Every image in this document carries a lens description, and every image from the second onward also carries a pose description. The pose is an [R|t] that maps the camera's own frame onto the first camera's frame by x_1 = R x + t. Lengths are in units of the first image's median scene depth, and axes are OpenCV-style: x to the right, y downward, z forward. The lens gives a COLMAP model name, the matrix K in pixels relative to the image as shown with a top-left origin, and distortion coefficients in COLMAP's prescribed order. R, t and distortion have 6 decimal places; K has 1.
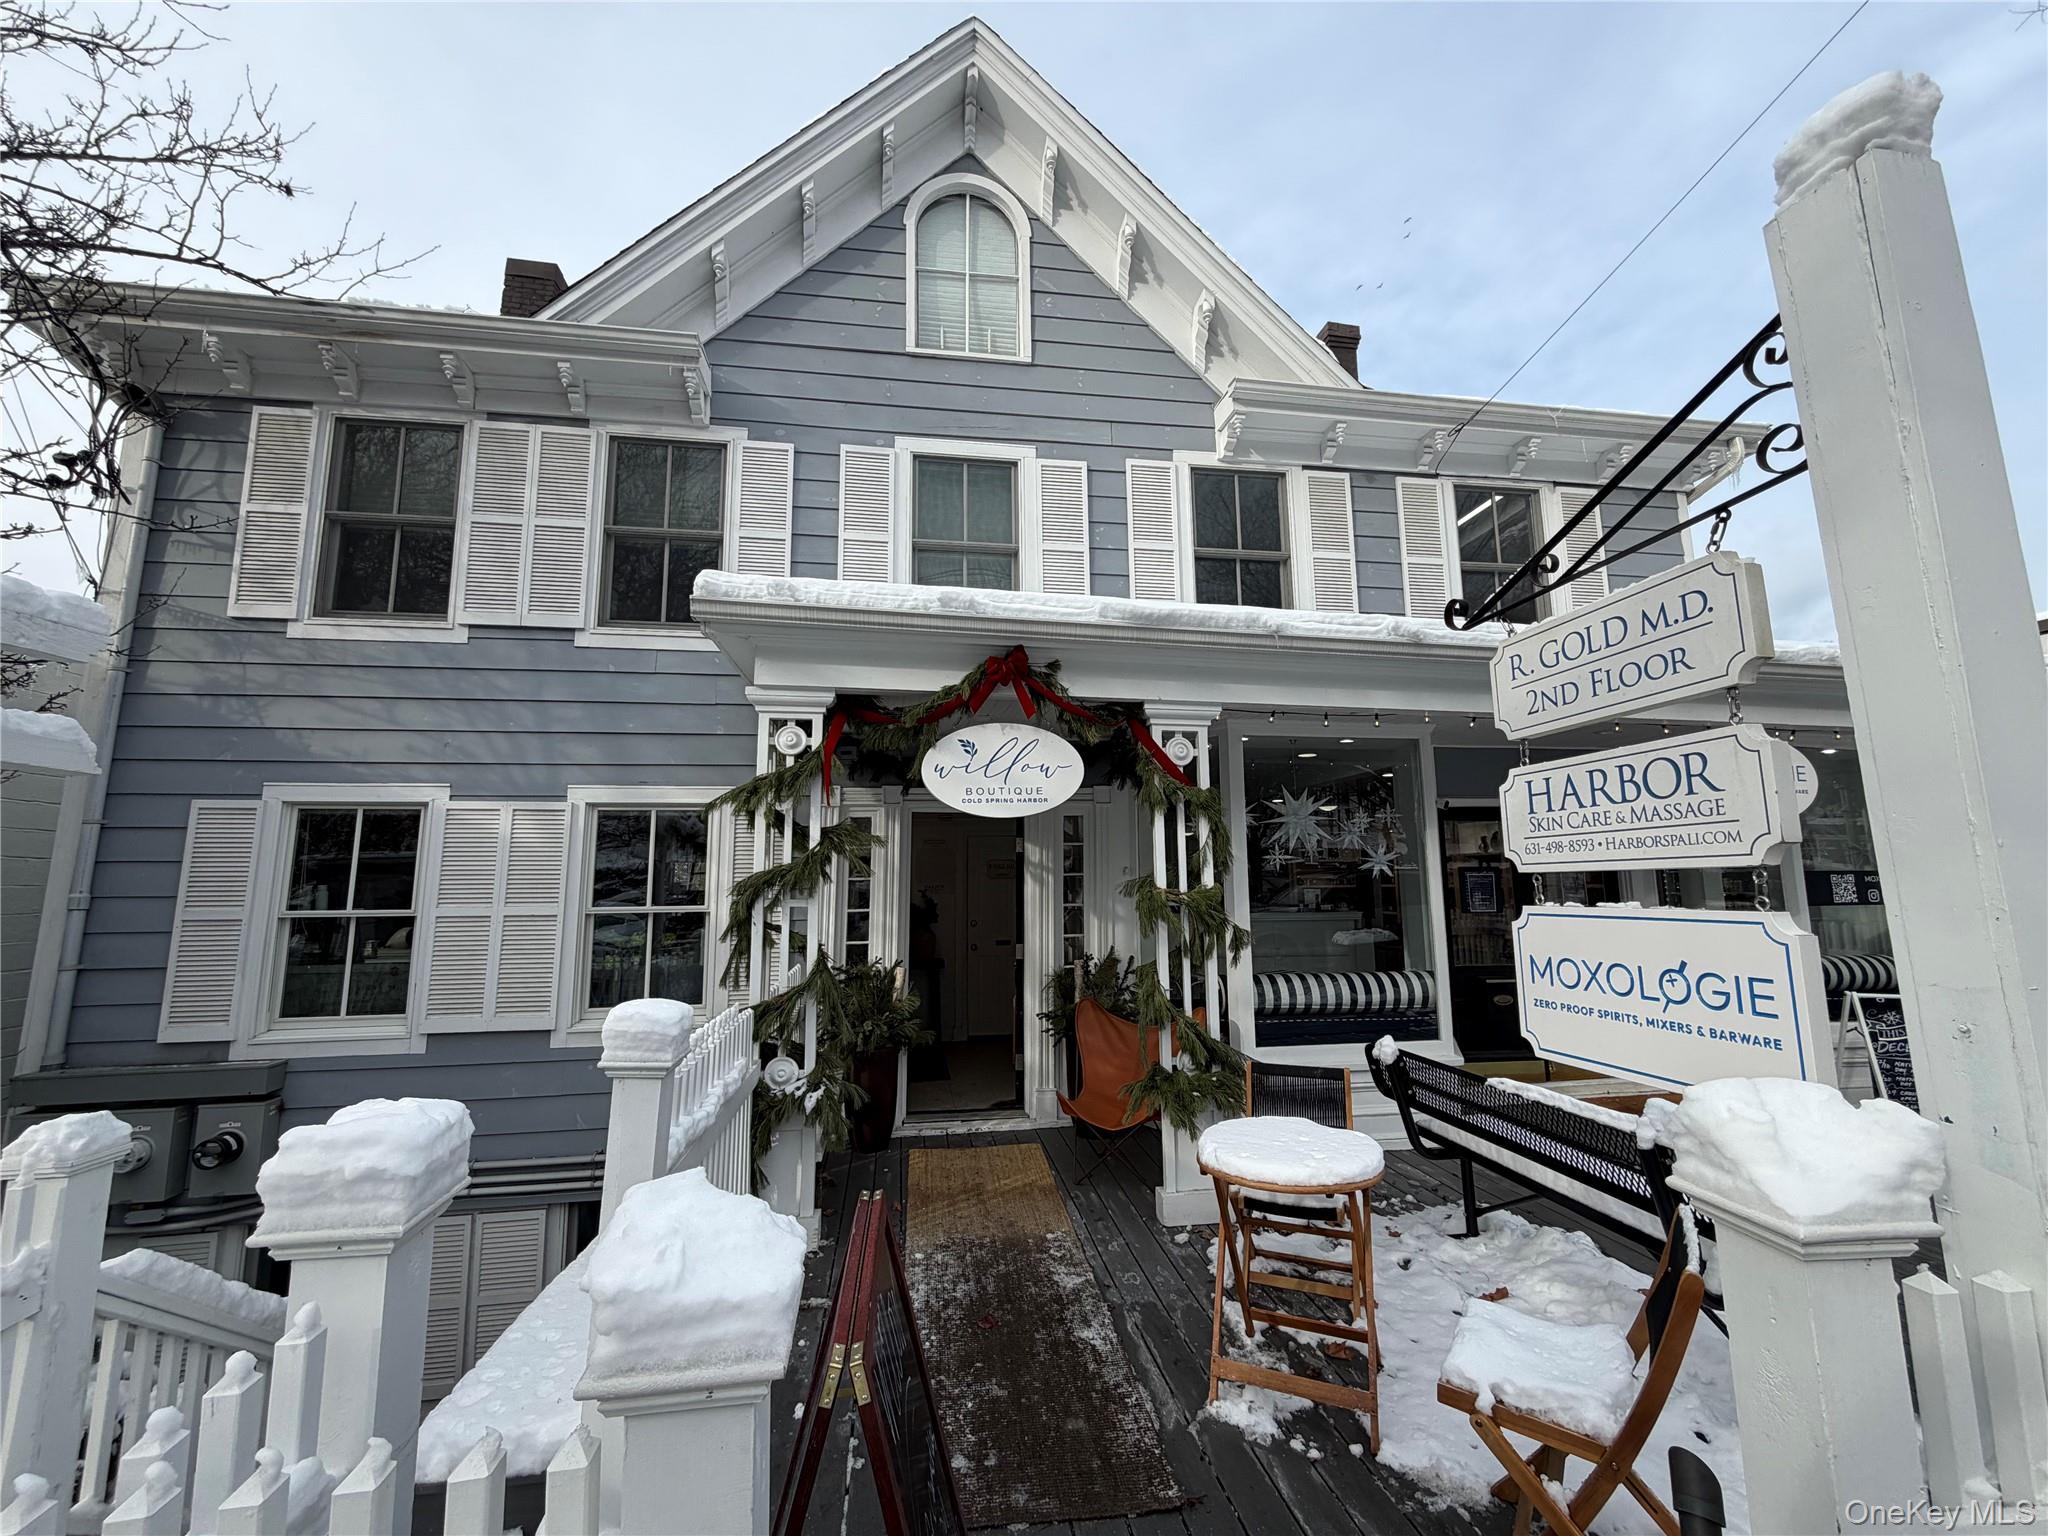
lens RADIAL K [[808.7, 0, 1016.4], [0, 808.7, 769.3], [0, 0, 1]] dist [-0.000571, 0.000231]
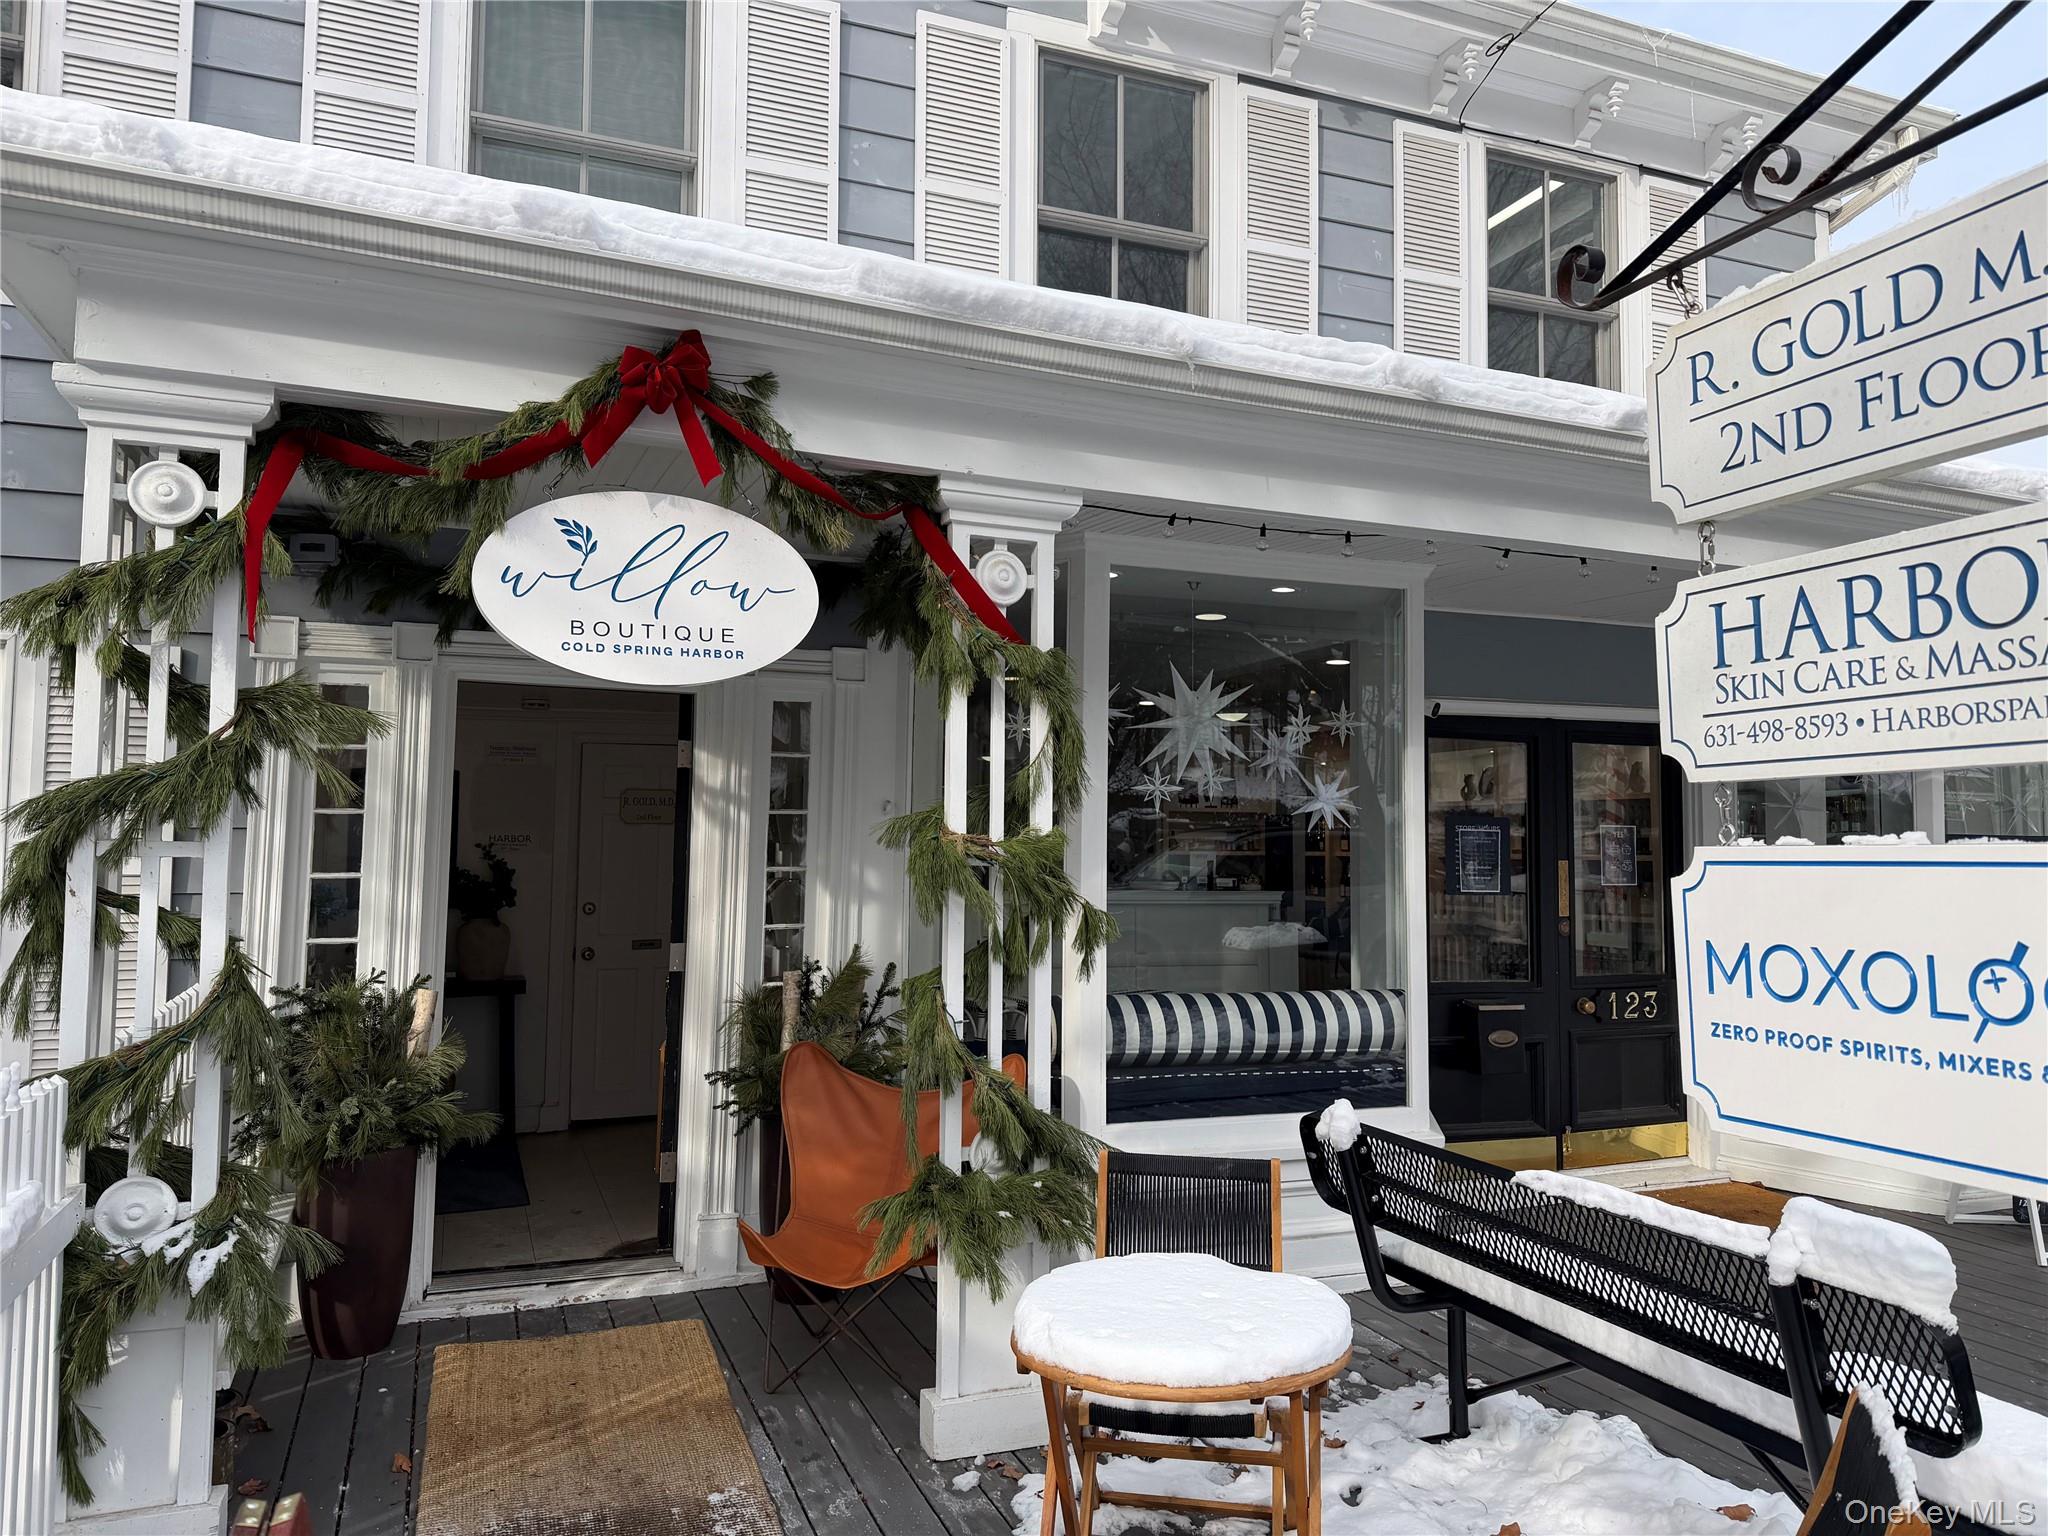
lens RADIAL K [[1406.9, 0, 1011.3], [0, 1406.9, 770.0], [0, 0, 1]] dist [0.102465, -0.156834]
pose [[0.973446, 0.029633, 0.226990, 0.004248], [-0.048619, 0.995727, 0.078511, 0.032058], [-0.223693, -0.087462, 0.970727, 0.104900]]
